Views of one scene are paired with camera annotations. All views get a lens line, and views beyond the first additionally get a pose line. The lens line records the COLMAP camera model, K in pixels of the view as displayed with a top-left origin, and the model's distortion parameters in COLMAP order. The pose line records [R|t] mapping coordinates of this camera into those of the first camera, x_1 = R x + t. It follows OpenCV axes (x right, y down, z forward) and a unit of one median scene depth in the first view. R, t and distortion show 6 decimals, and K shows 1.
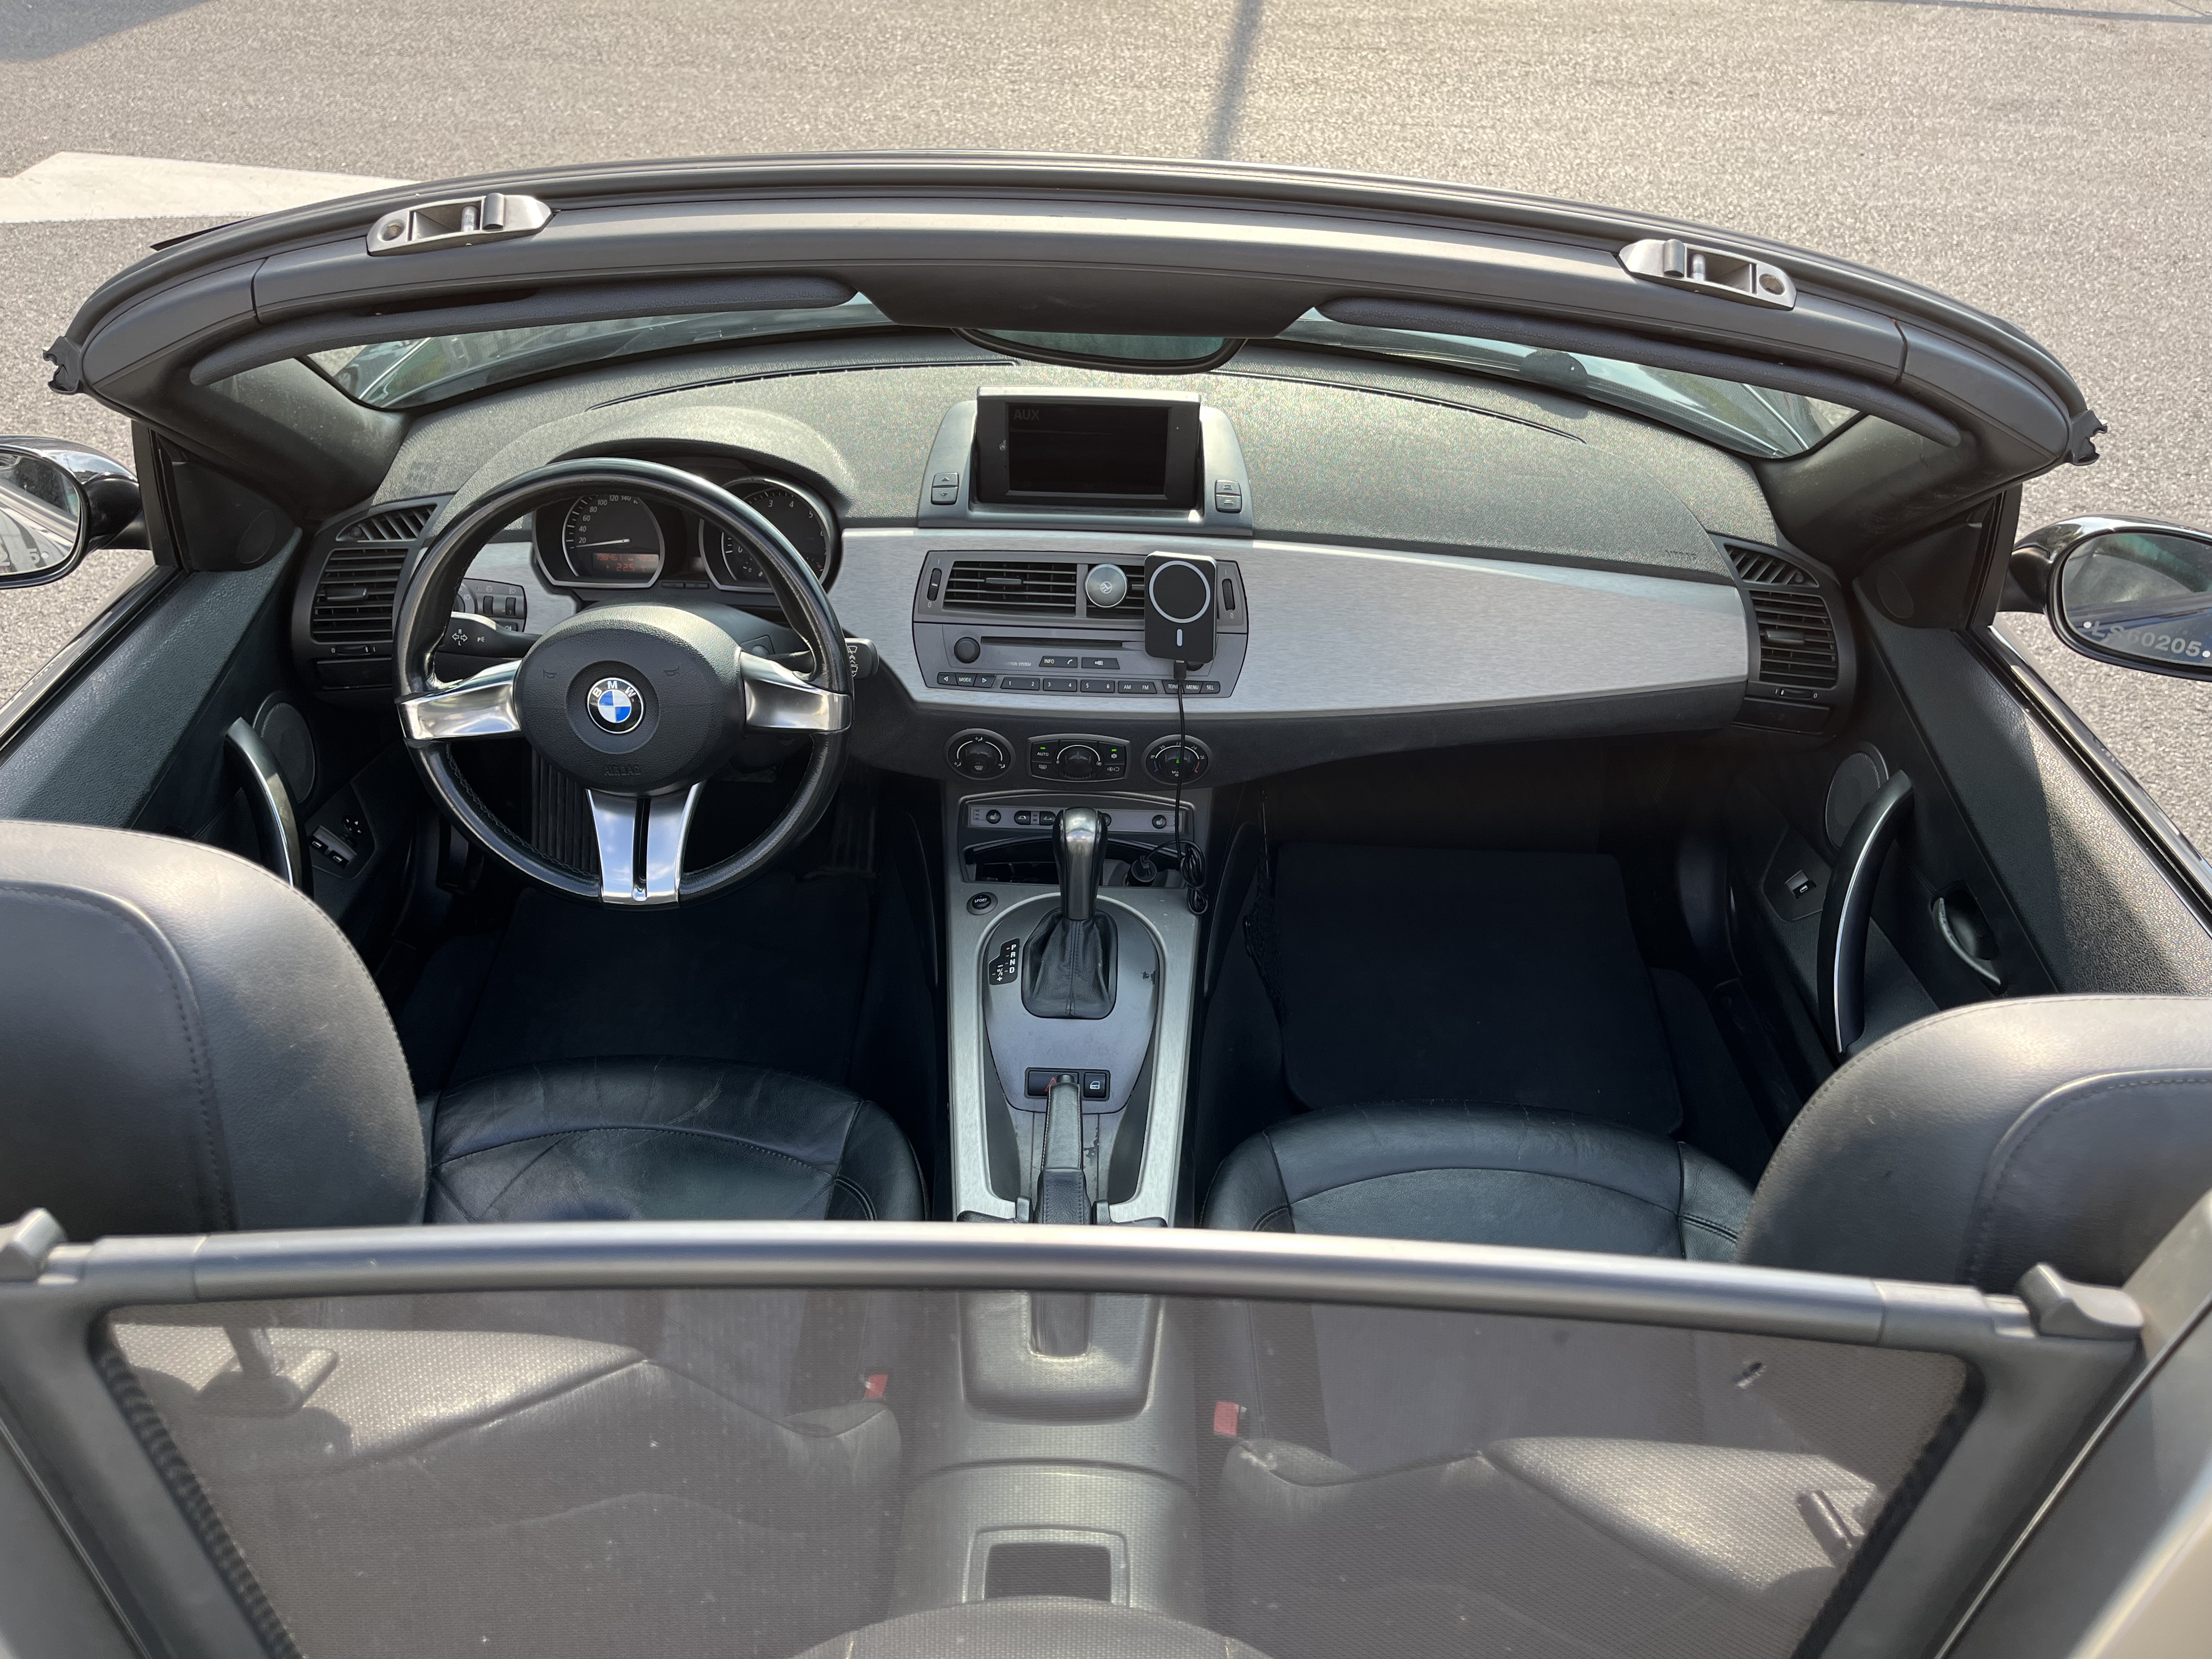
lens RADIAL K [[1665.3, 0, 1113.1], [0, 1665.3, 824.1], [0, 0, 1]] dist [0.098940, -0.140562]
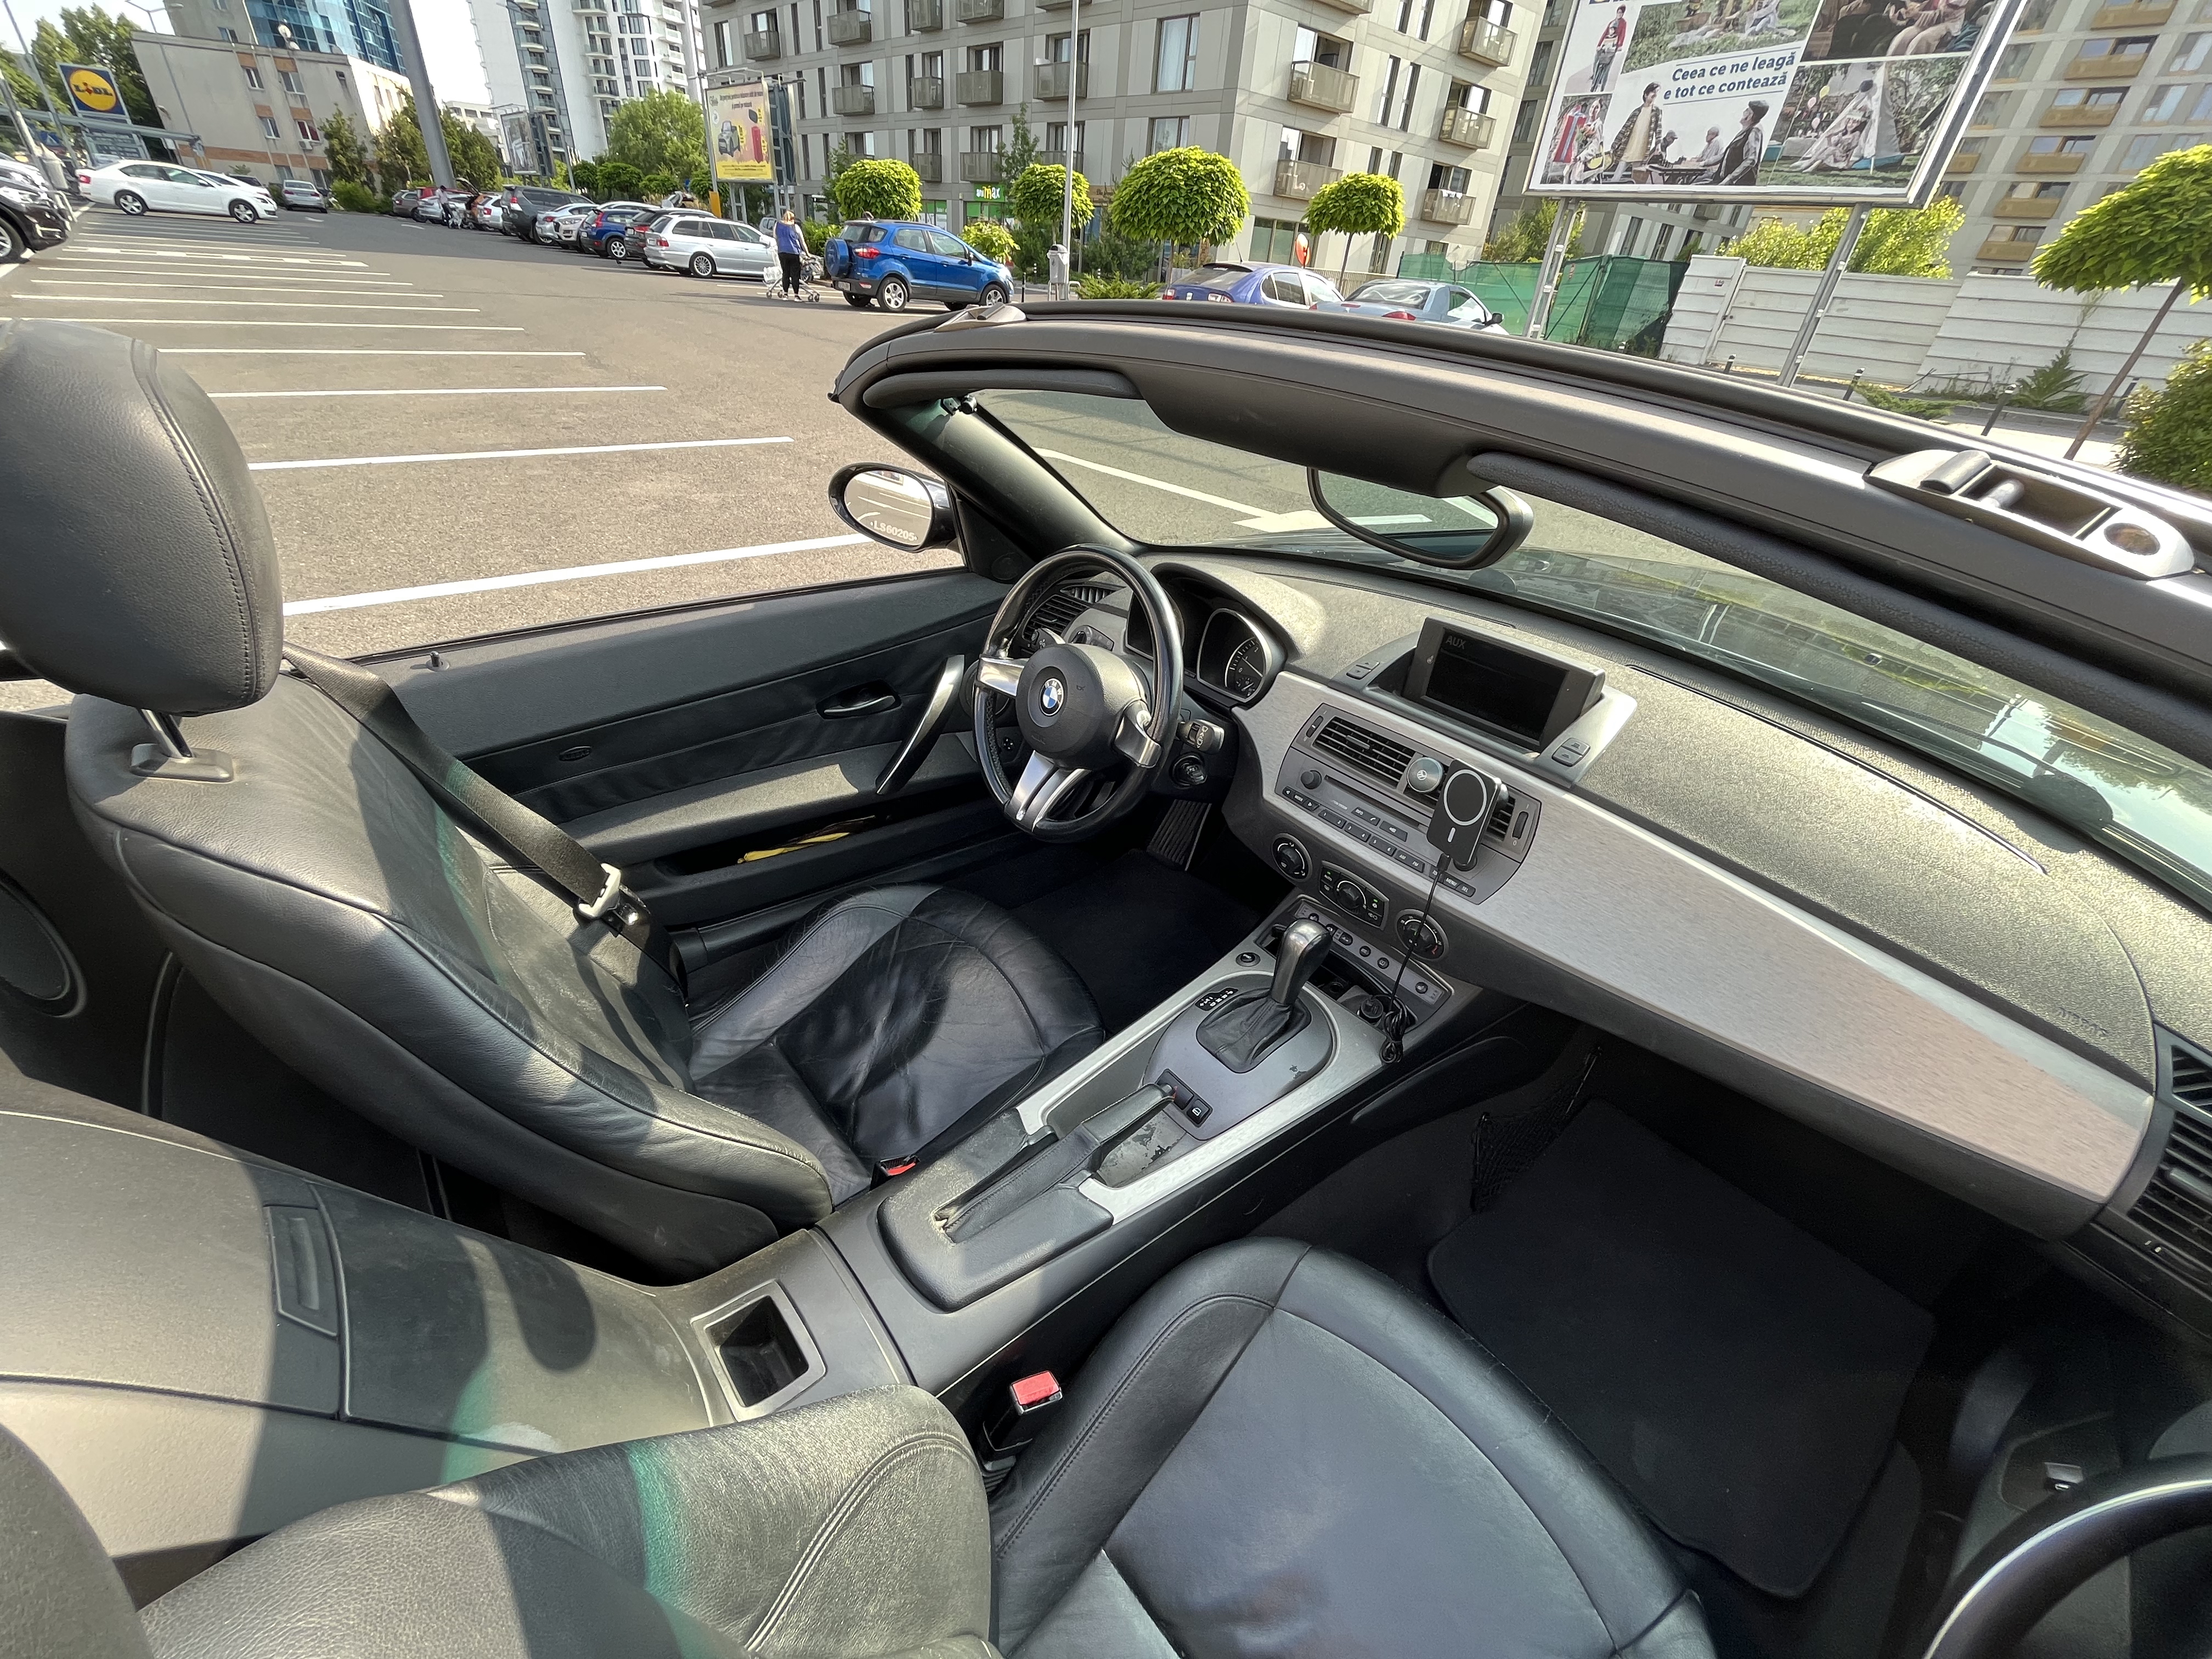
lens RADIAL K [[891.5, 0, 1088.7], [0, 891.5, 838.7], [0, 0, 1]] dist [-0.003858, -0.000249]
pose [[0.645706, 0.425711, -0.633904, 0.265715], [-0.486523, 0.869209, 0.088153, -0.039953], [0.588523, 0.251488, 0.768371, 0.364577]]
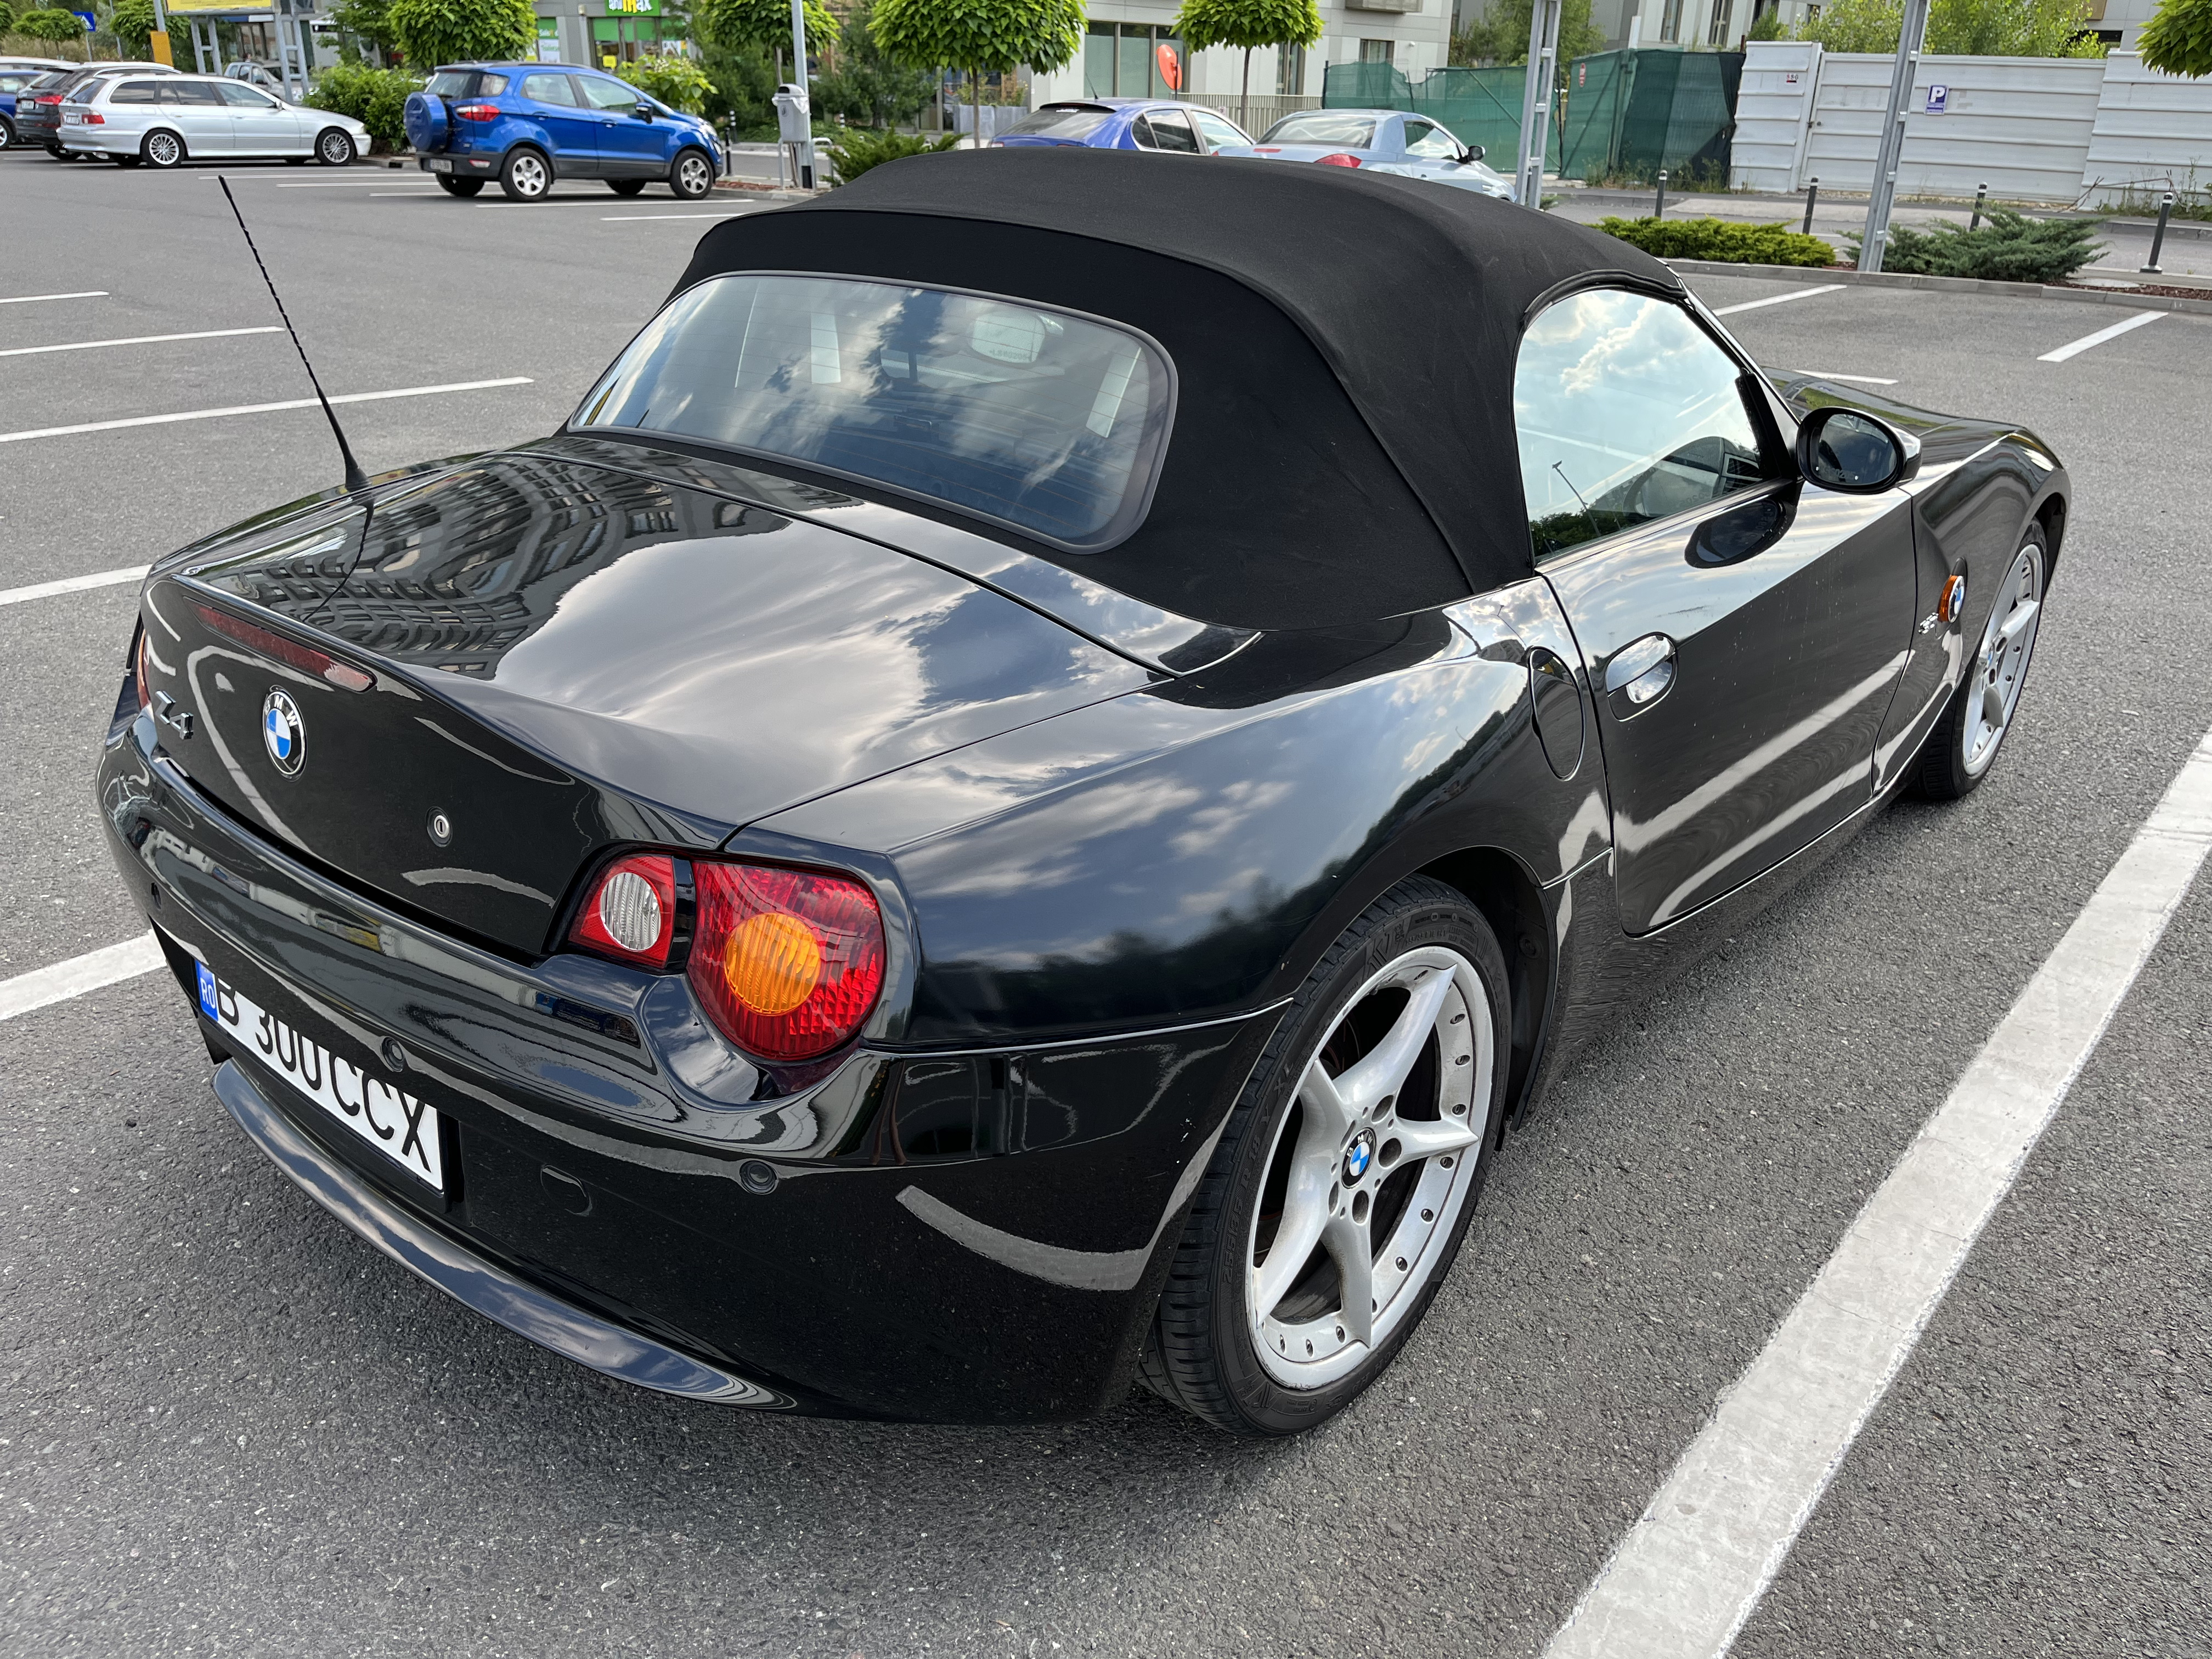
lens RADIAL K [[1665.3, 0, 1113.1], [0, 1665.3, 824.1], [0, 0, 1]] dist [0.098940, -0.140562]
pose [[0.767207, 0.233564, -0.597361, 1.077132], [-0.370198, 0.921802, -0.115037, 0.683982], [0.523780, 0.309400, 0.793679, -0.705475]]
